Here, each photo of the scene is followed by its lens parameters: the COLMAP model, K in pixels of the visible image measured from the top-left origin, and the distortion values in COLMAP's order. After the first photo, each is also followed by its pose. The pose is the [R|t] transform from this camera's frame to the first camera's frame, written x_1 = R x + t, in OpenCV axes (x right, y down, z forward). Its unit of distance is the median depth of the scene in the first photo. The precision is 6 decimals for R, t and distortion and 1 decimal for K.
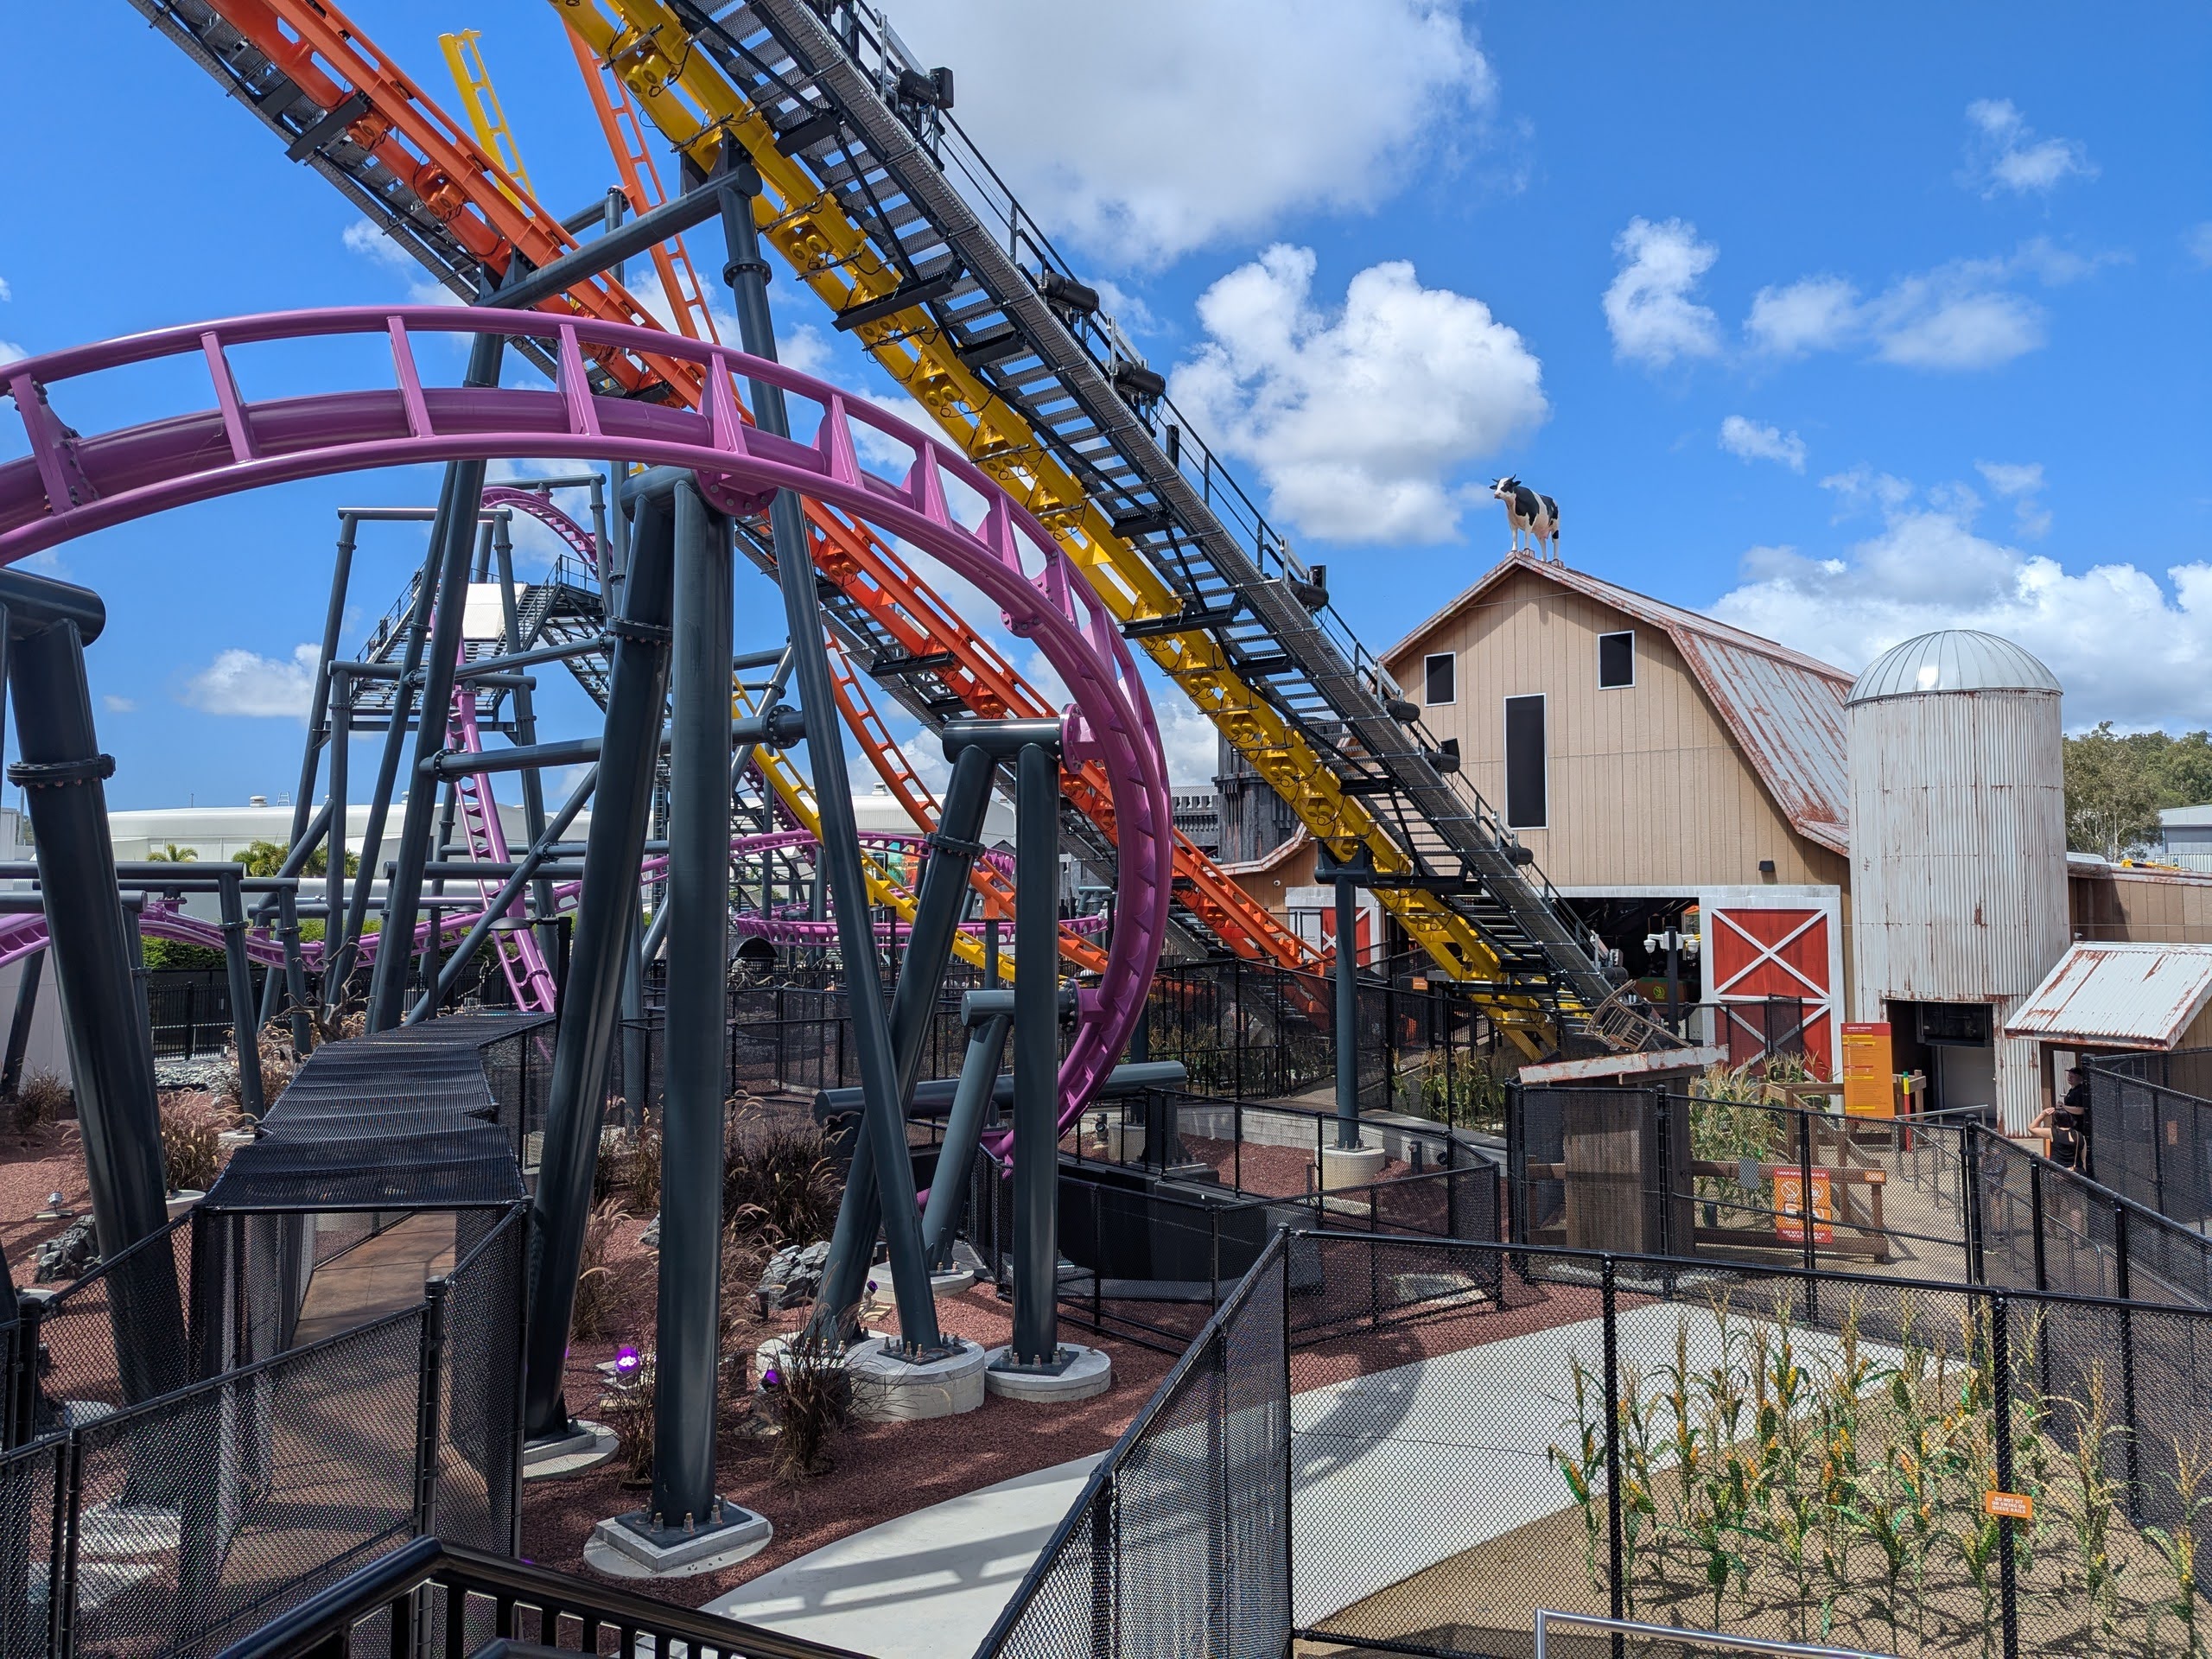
lens RADIAL K [[1548.6, 0, 1092.7], [0, 1548.6, 793.8], [0, 0, 1]] dist [0.055958, -0.042728]
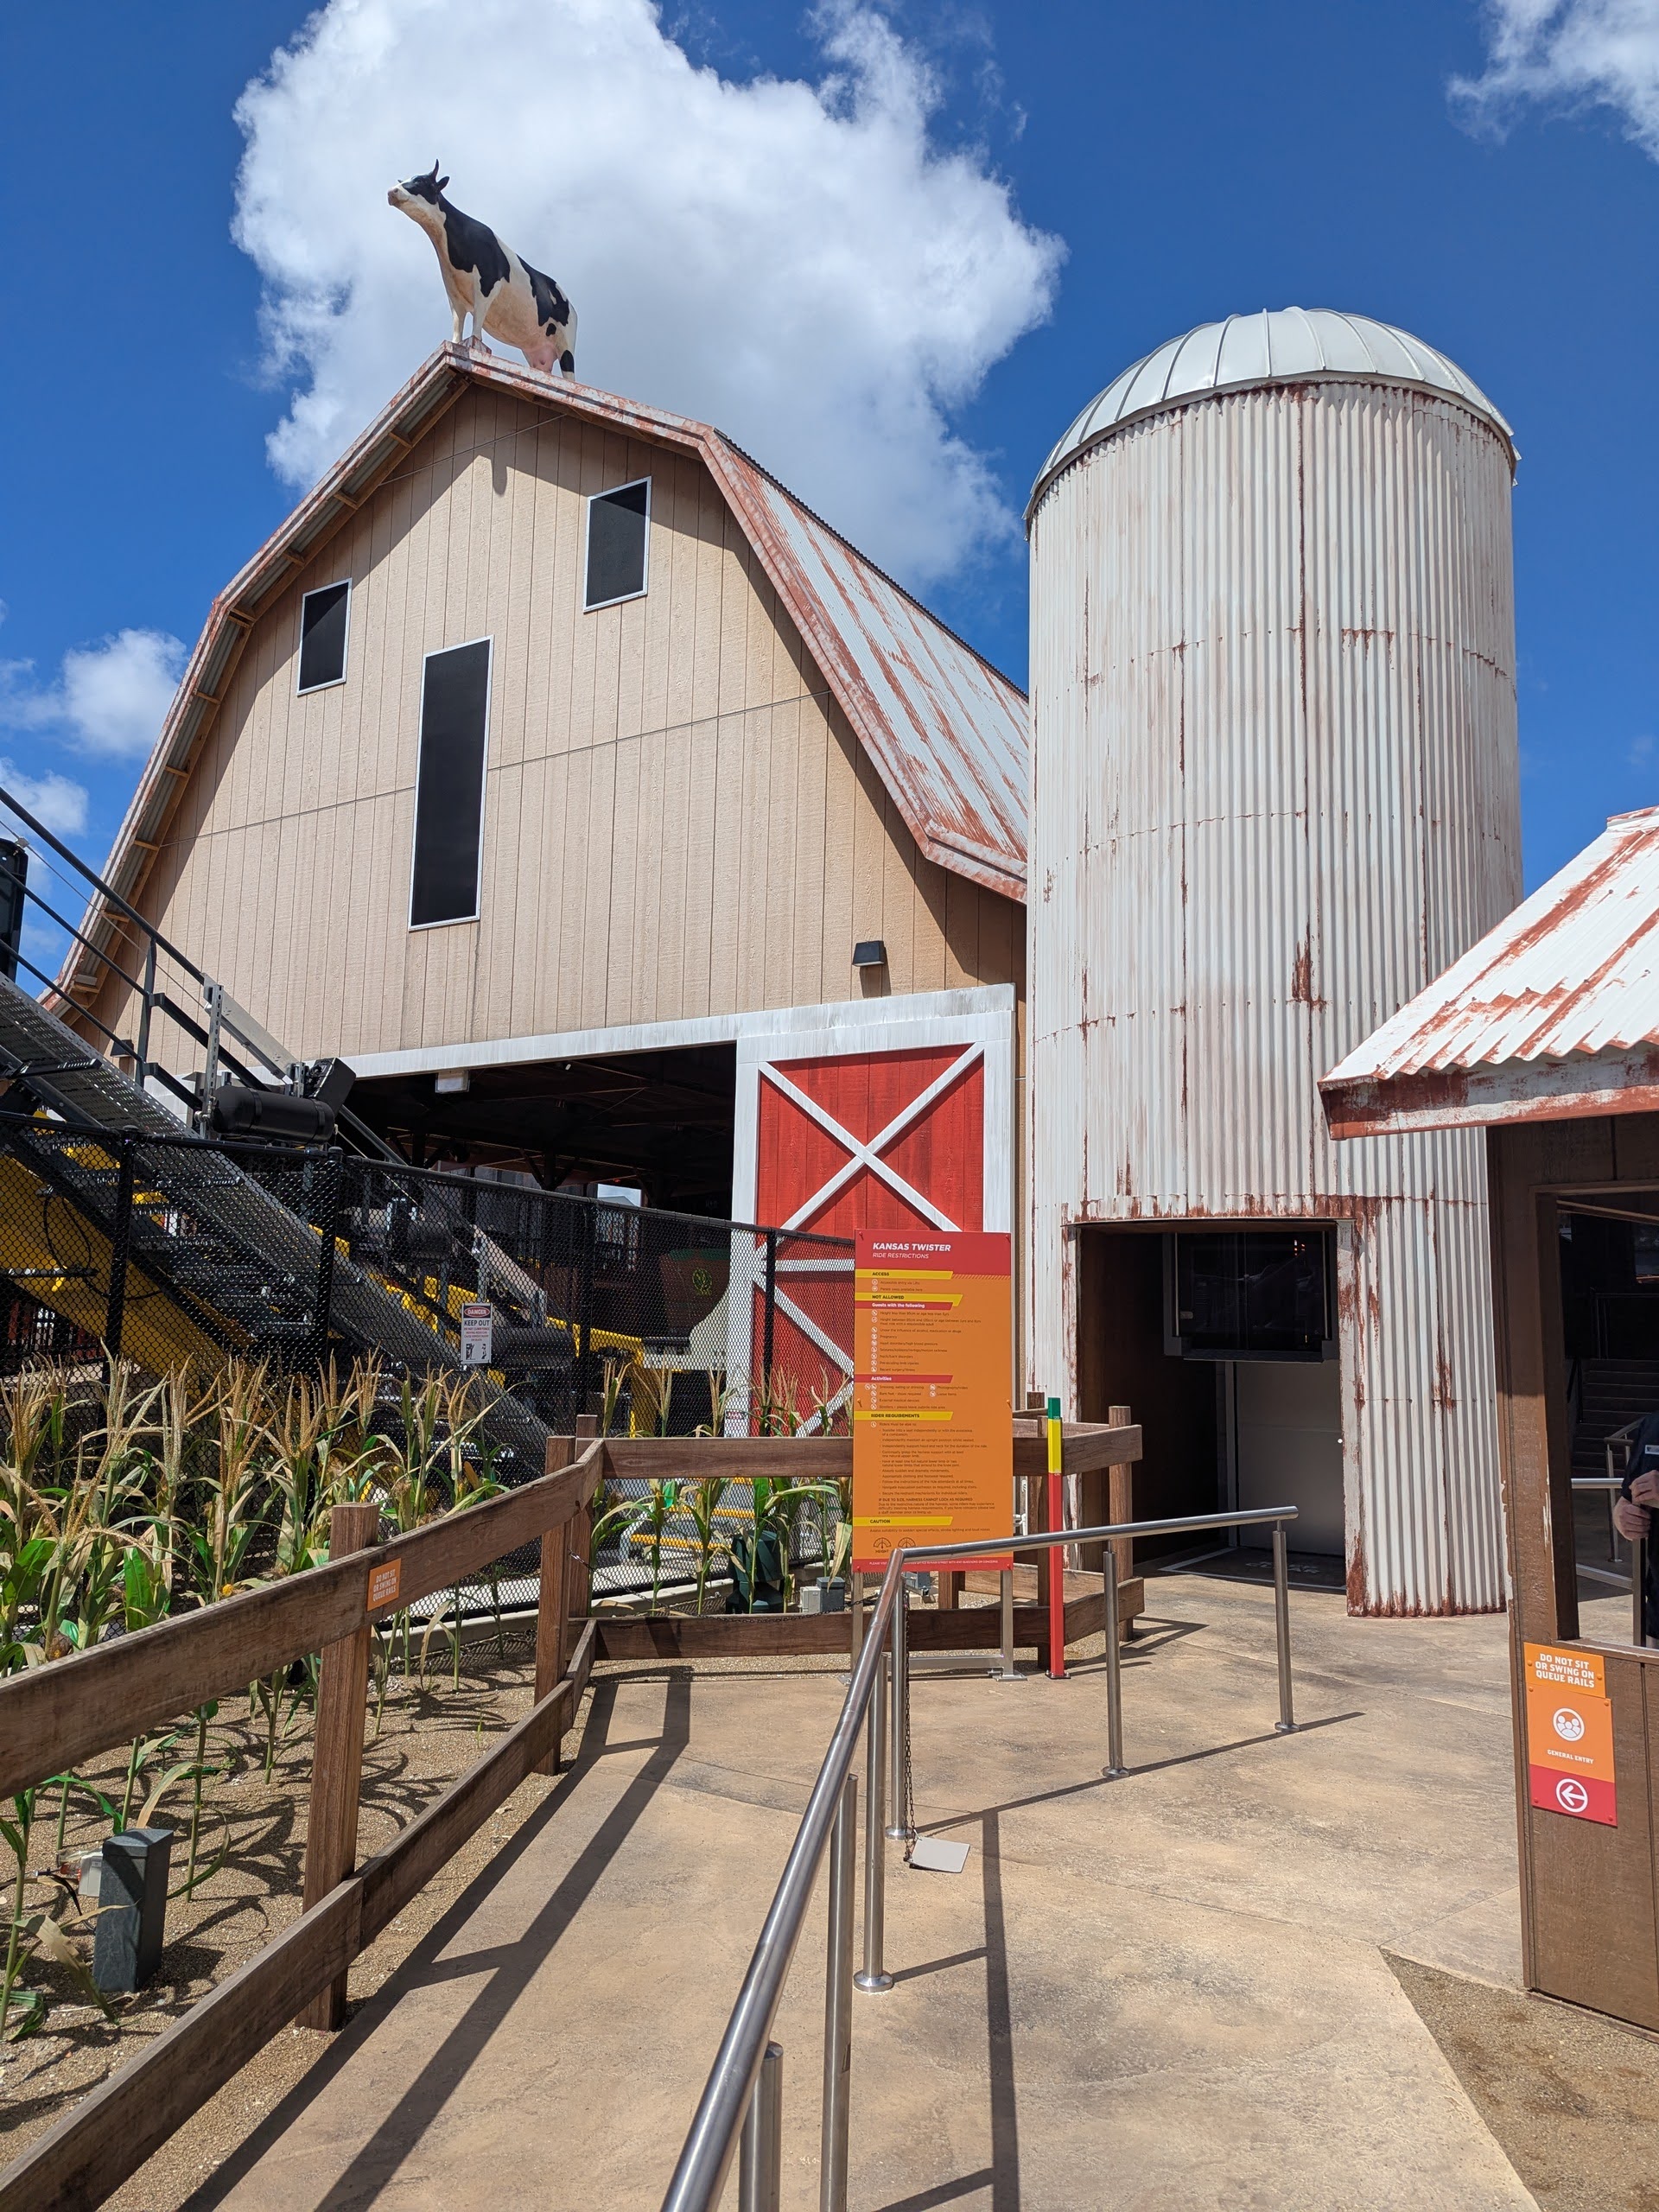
lens RADIAL K [[1548.6, 0, 821.5], [0, 1548.6, 1115.6], [0, 0, 1]] dist [0.055958, -0.042728]
pose [[0.985126, 0.042976, 0.166374, 0.439235], [-0.030936, 0.996756, -0.074294, 0.153013], [-0.169027, 0.068042, 0.983260, 0.740618]]
